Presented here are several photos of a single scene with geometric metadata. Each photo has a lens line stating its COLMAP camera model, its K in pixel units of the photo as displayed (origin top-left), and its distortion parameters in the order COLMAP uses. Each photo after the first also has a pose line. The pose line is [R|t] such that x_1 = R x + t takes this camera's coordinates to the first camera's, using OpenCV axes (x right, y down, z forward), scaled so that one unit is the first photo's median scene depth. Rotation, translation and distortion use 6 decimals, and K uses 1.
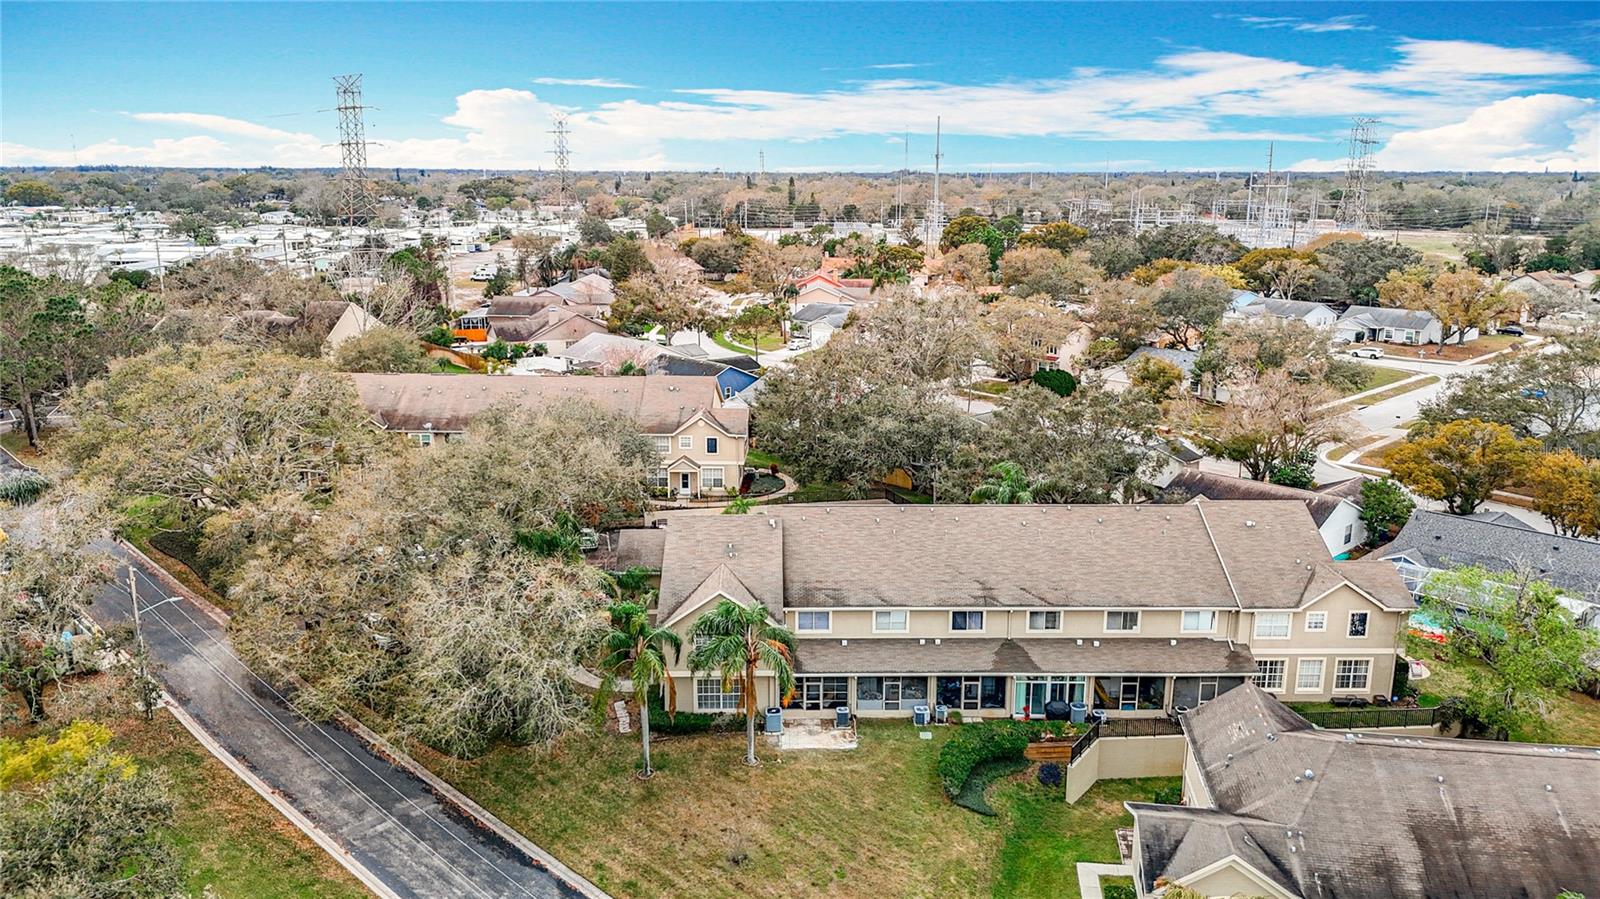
lens RADIAL K [[1164.2, 0, 800.0], [0, 1164.2, 449.5], [0, 0, 1]] dist [0.084482, -0.101132]
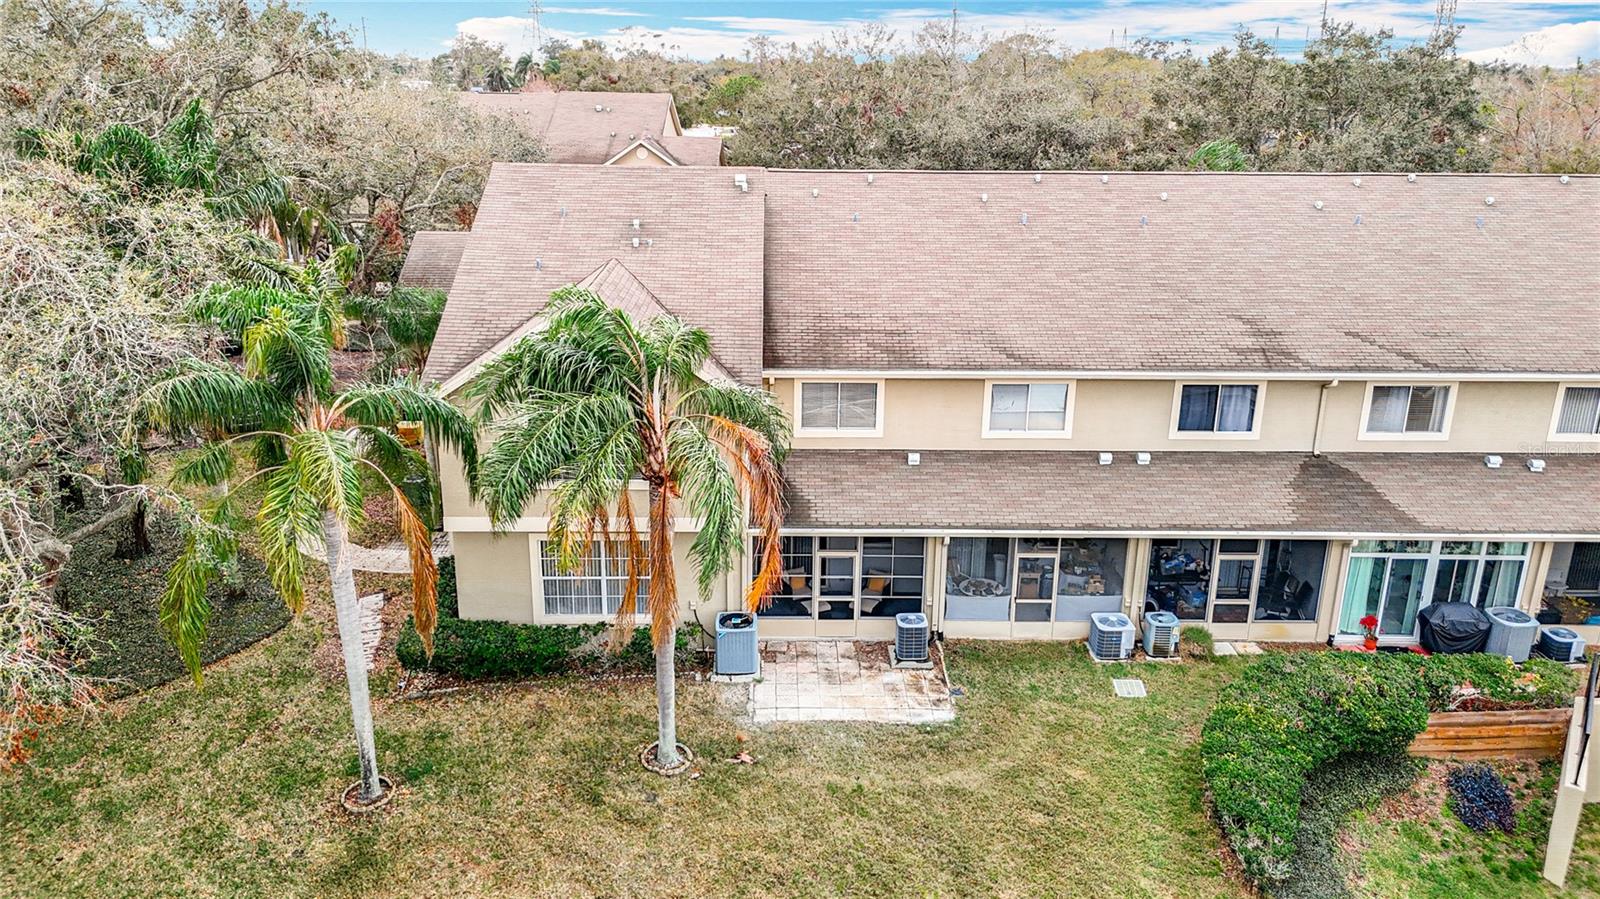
lens RADIAL K [[1164.2, 0, 800.0], [0, 1164.2, 449.5], [0, 0, 1]] dist [0.084482, -0.101132]
pose [[0.999952, 0.009751, 0.001100, -0.002286], [-0.009807, 0.996811, 0.079196, 0.132924], [-0.000325, -0.079203, 0.996858, 0.604998]]
